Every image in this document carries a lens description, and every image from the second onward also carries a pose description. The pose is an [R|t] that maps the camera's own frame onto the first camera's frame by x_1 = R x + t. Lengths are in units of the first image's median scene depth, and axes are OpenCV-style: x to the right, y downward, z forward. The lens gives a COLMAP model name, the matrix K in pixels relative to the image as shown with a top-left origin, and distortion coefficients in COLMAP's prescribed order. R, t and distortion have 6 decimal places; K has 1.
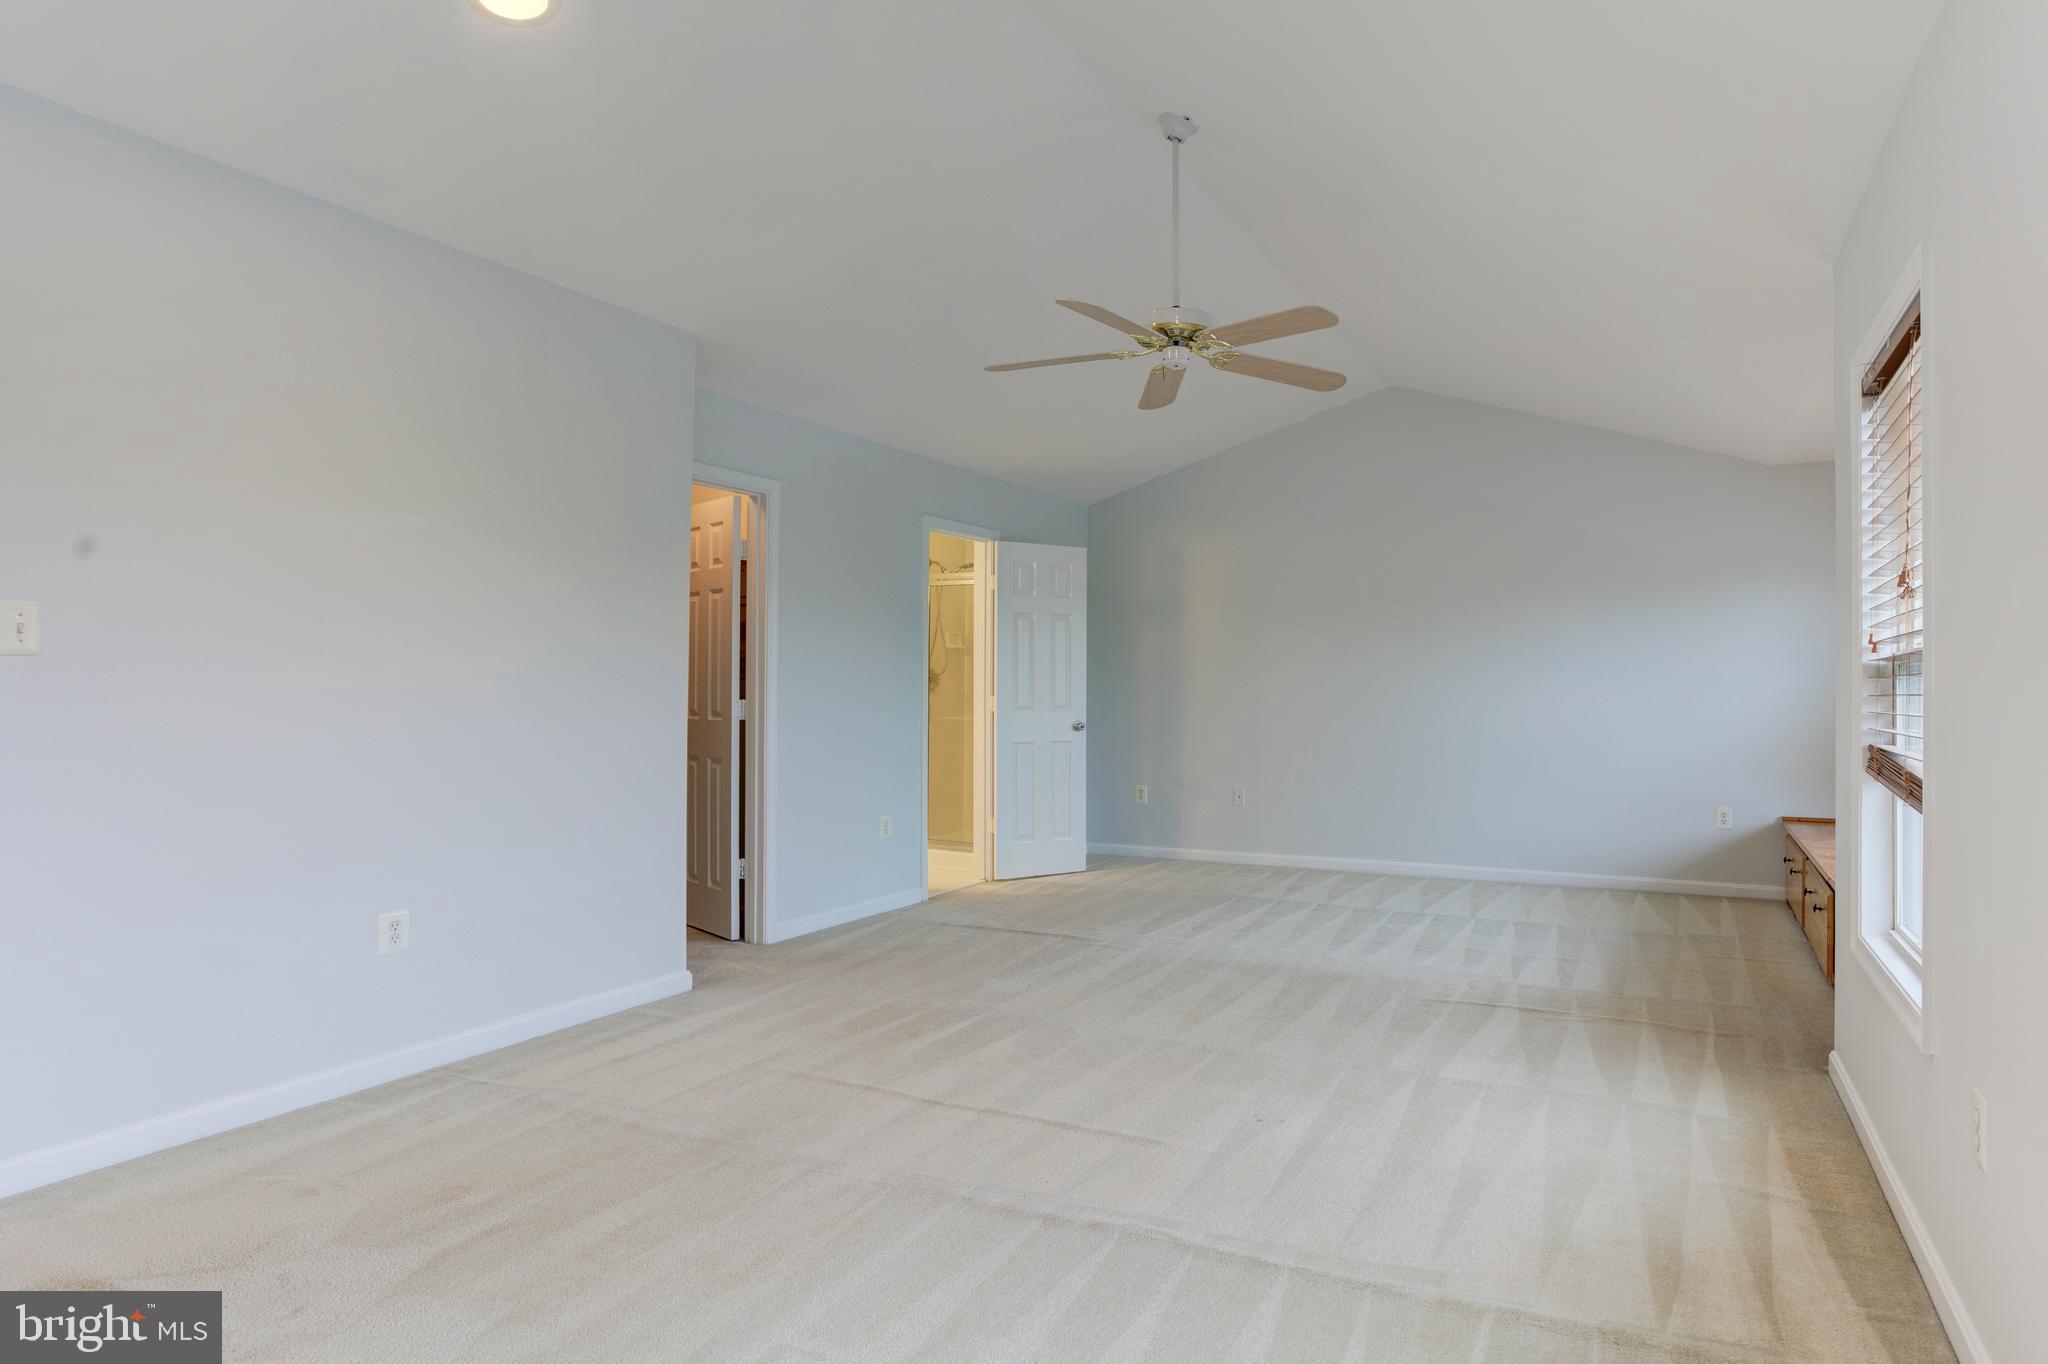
lens RADIAL K [[1112.6, 0, 1163.1], [0, 1112.6, 686.2], [0, 0, 1]] dist [-0.053227, 0.038052]
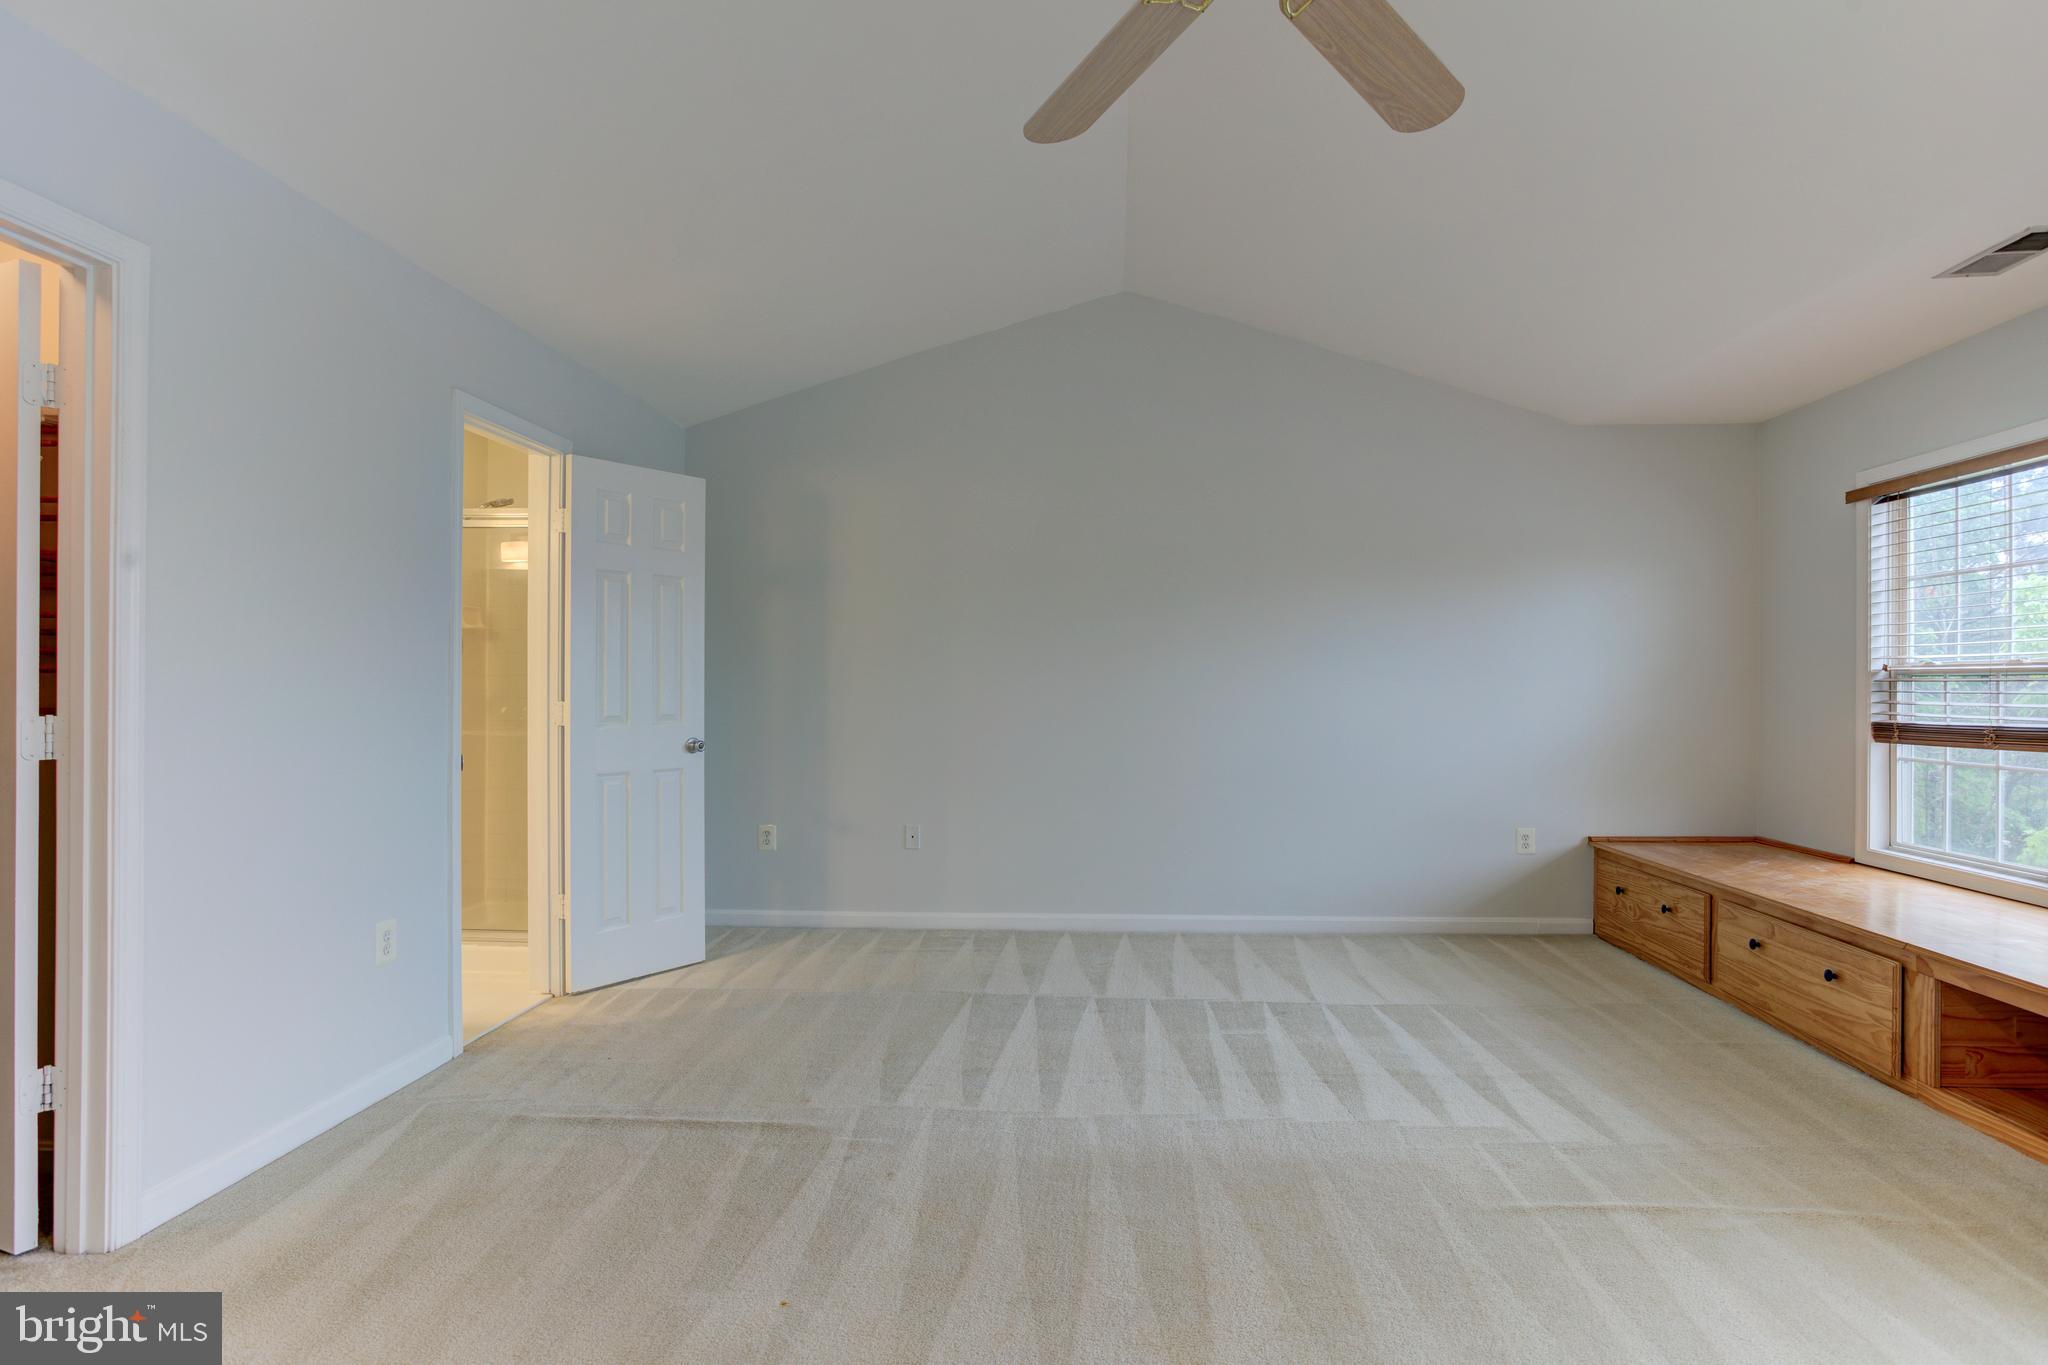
lens RADIAL K [[1073.1, 0, 1041.0], [0, 1073.1, 687.9], [0, 0, 1]] dist [-0.059102, 0.031232]
pose [[0.932418, -0.002026, 0.361377, -0.129180], [0.001233, 0.999996, 0.002423, 0.000122], [-0.361380, -0.001813, 0.932417, 0.377458]]
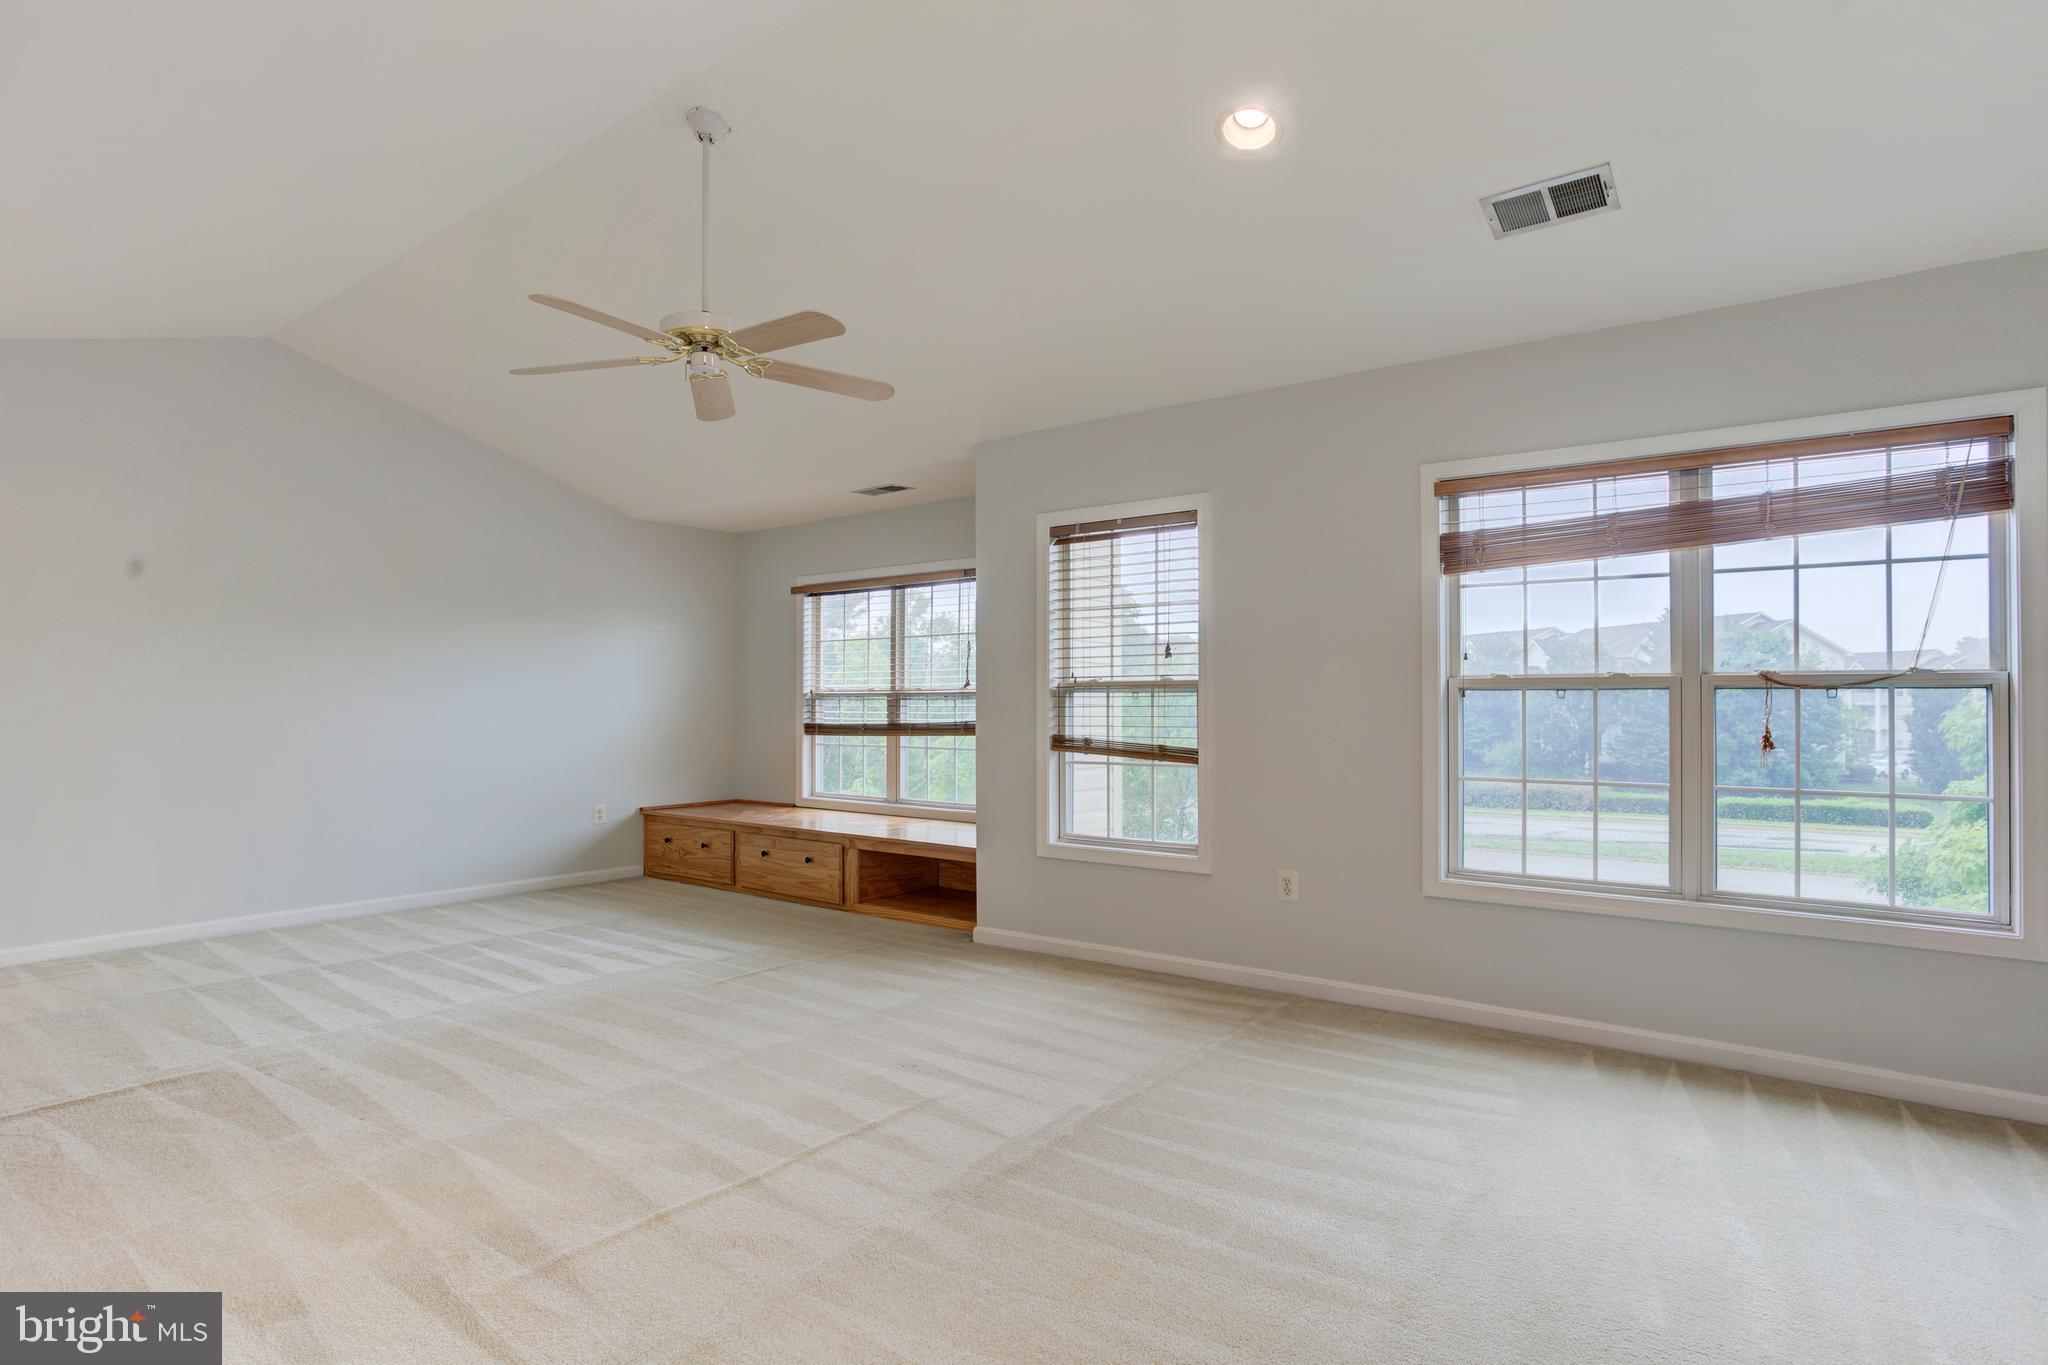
lens RADIAL K [[1073.1, 0, 1041.0], [0, 1073.1, 687.9], [0, 0, 1]] dist [-0.059102, 0.031232]
pose [[0.213876, 0.011852, 0.976789, -0.491604], [0.000862, 0.999924, -0.012321, 0.000106], [-0.976860, 0.003477, 0.213850, 0.302313]]
